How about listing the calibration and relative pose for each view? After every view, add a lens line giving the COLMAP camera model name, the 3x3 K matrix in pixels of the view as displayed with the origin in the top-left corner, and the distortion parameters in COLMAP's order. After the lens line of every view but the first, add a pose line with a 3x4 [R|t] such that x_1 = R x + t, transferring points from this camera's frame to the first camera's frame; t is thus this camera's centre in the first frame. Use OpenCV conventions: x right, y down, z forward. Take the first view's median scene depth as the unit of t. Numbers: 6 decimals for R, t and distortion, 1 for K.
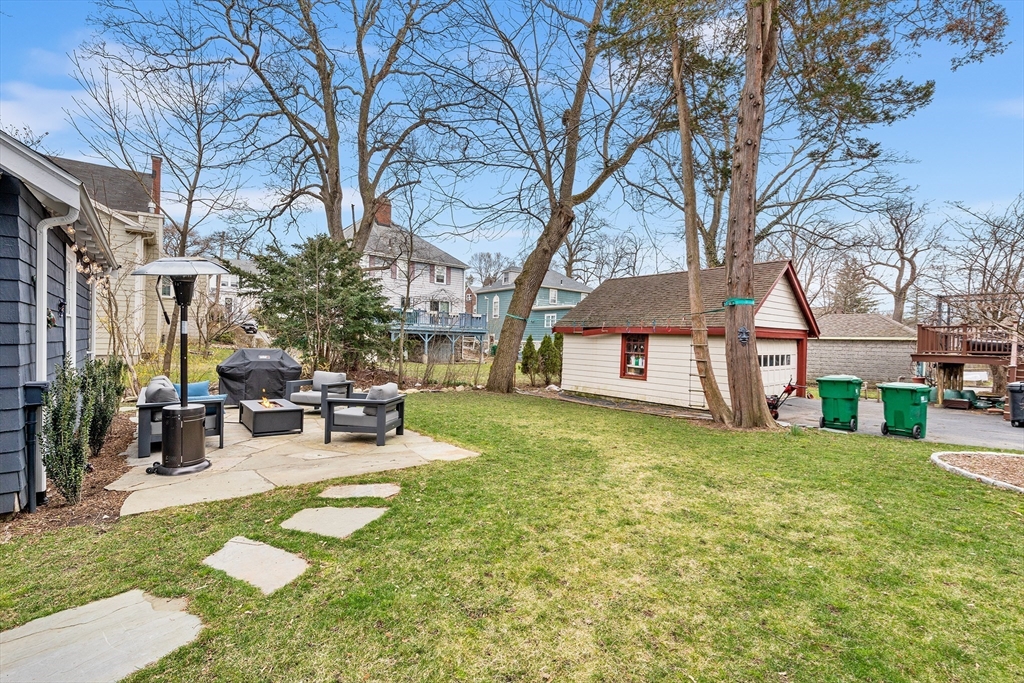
lens RADIAL K [[446.2, 0, 512.0], [0, 446.2, 341.5], [0, 0, 1]] dist [0.001976, 0.000149]
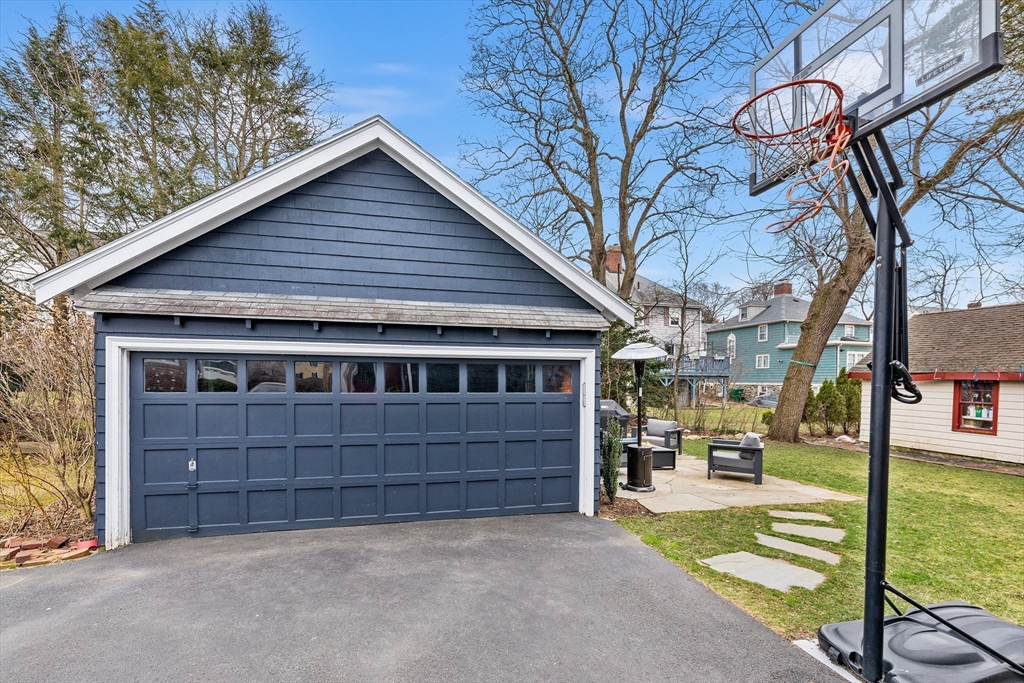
lens RADIAL K [[462.6, 0, 513.8], [0, 462.6, 386.2], [0, 0, 1]] dist [-0.001797, -0.000123]
pose [[0.905265, -0.009552, -0.424740, -0.147920], [0.012340, 0.999917, 0.003812, -0.019575], [0.424668, -0.008692, 0.905308, -0.174557]]
